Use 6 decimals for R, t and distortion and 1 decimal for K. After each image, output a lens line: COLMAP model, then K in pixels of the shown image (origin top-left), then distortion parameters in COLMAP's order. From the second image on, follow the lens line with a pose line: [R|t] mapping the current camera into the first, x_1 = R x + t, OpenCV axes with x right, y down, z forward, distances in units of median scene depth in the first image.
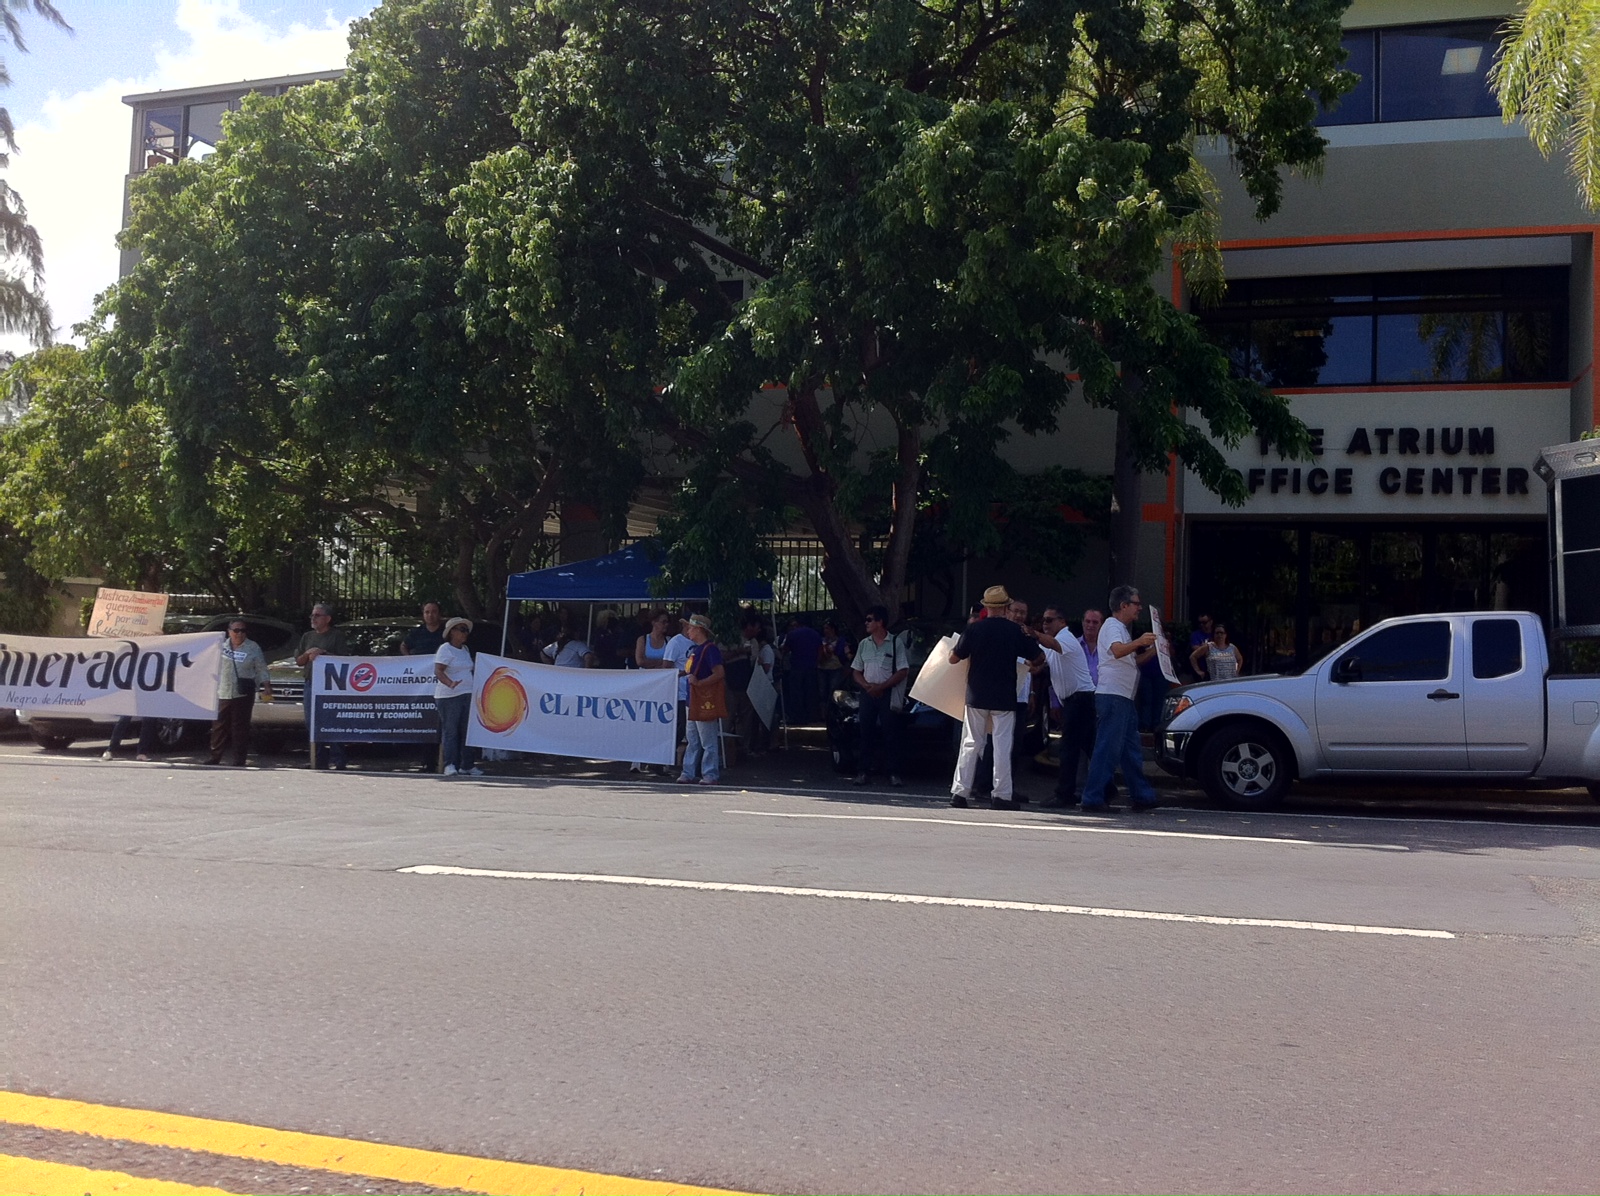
lens RADIAL K [[1630.7, 0, 750.9], [0, 1630.7, 602.0], [0, 0, 1]] dist [0.128886, -0.341085]
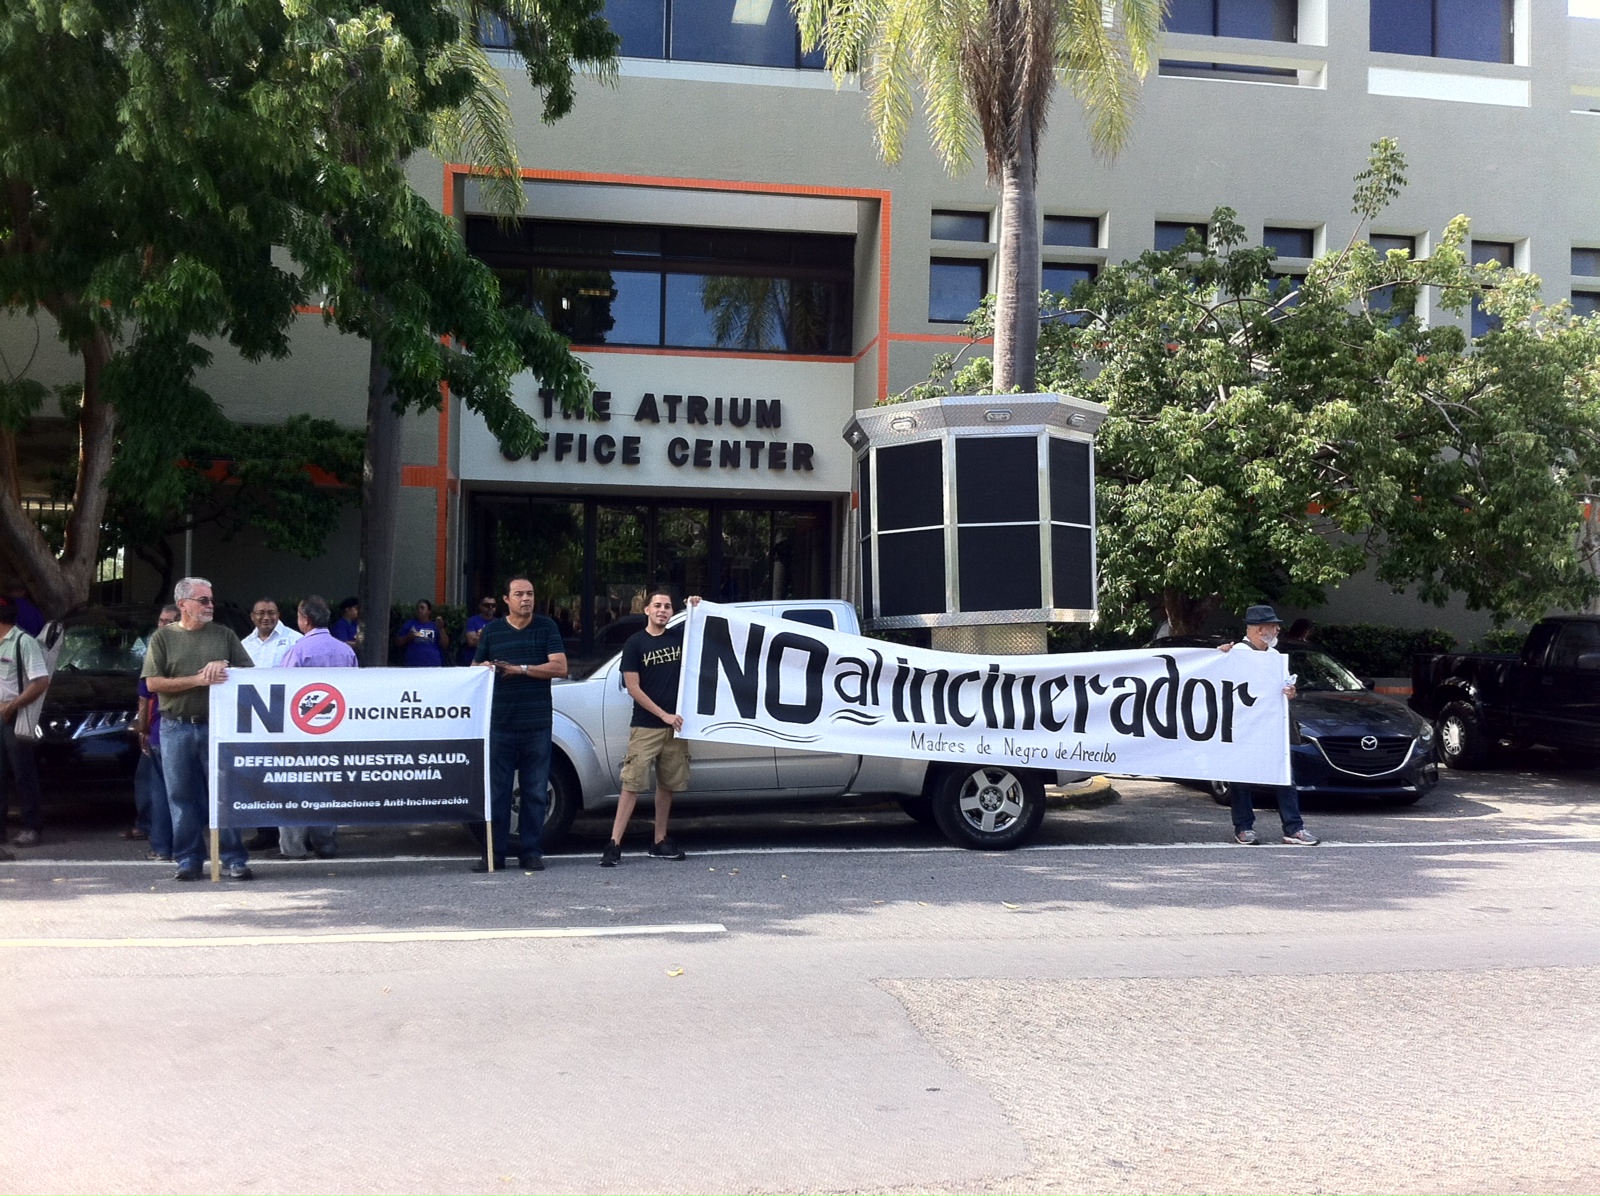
lens RADIAL K [[1485.7, 0, 800.2], [0, 1485.7, 571.9], [0, 0, 1]] dist [0.102672, -0.313421]
pose [[0.893759, 0.003761, 0.448533, 0.074296], [-0.004513, 0.999990, 0.000609, -0.006952], [-0.448526, -0.002569, 0.893766, 0.223757]]
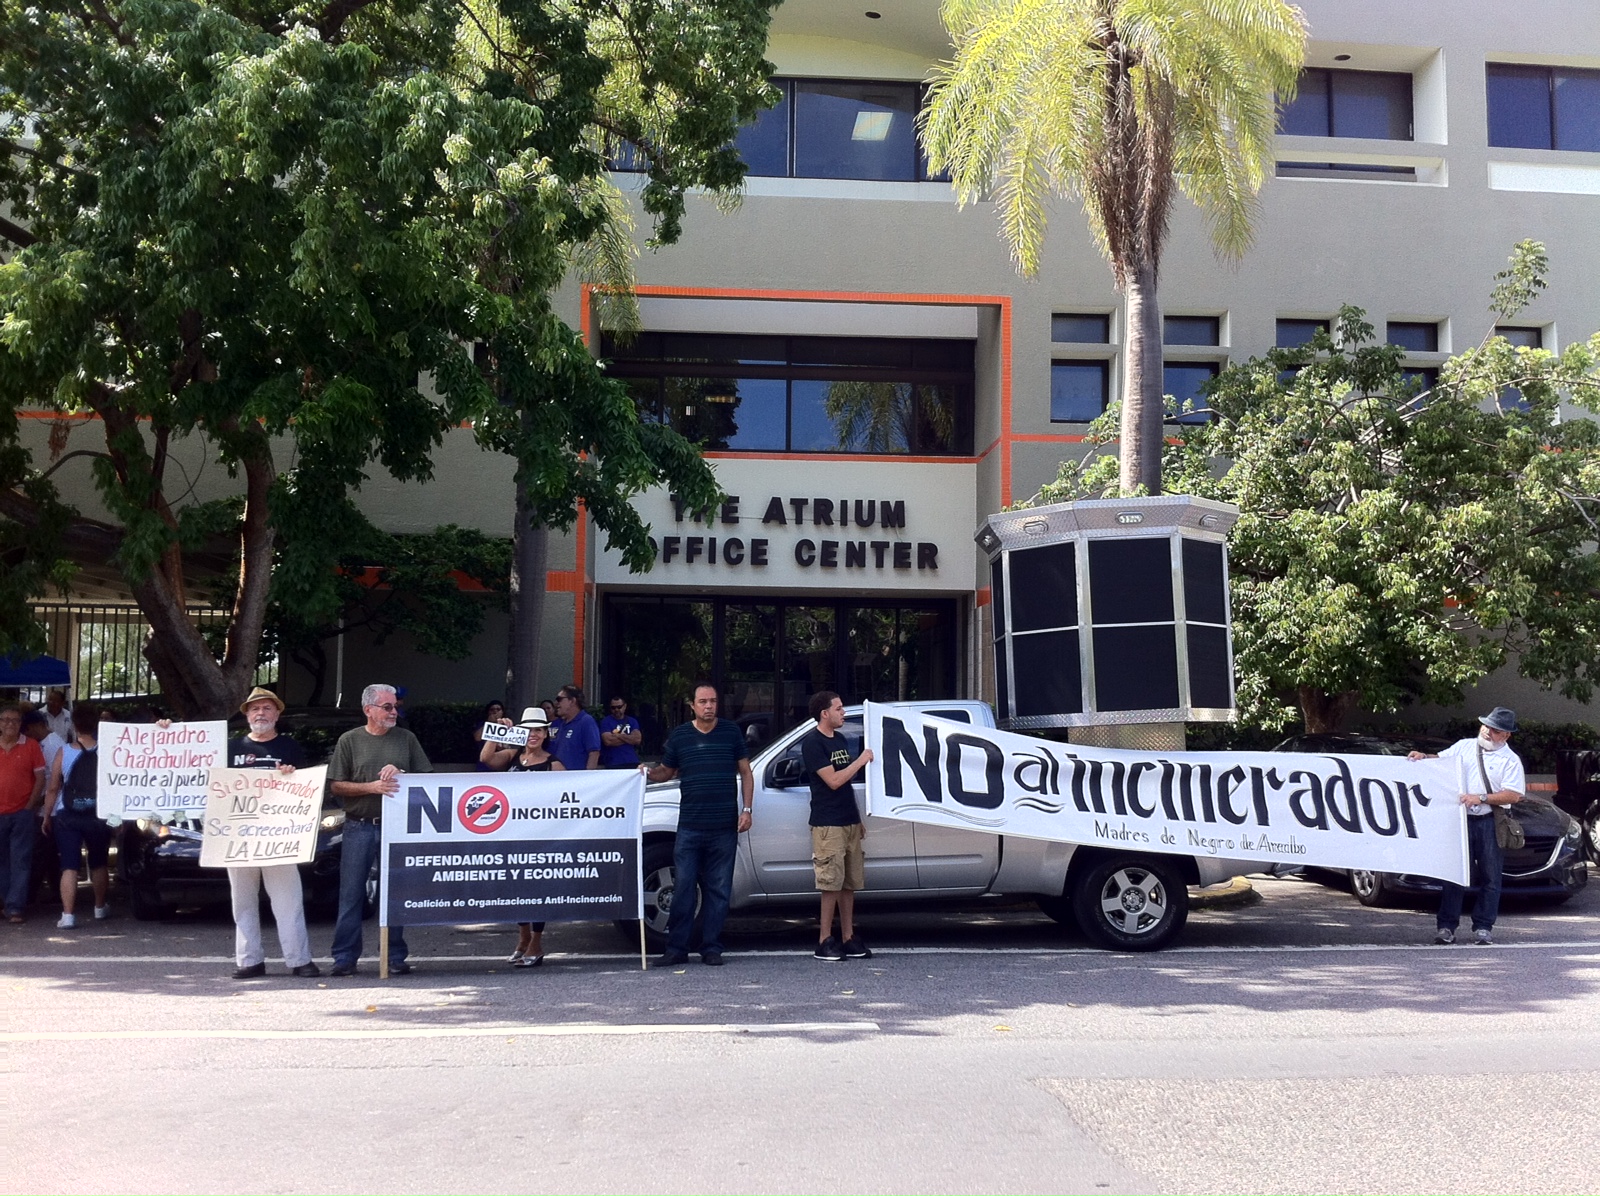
lens RADIAL K [[1485.7, 0, 800.2], [0, 1485.7, 571.9], [0, 0, 1]] dist [0.102672, -0.313421]
pose [[0.925447, 0.020546, 0.378319, 0.062455], [0.003587, 0.998009, -0.062974, -0.009033], [-0.378860, 0.059636, 0.923531, 0.215155]]
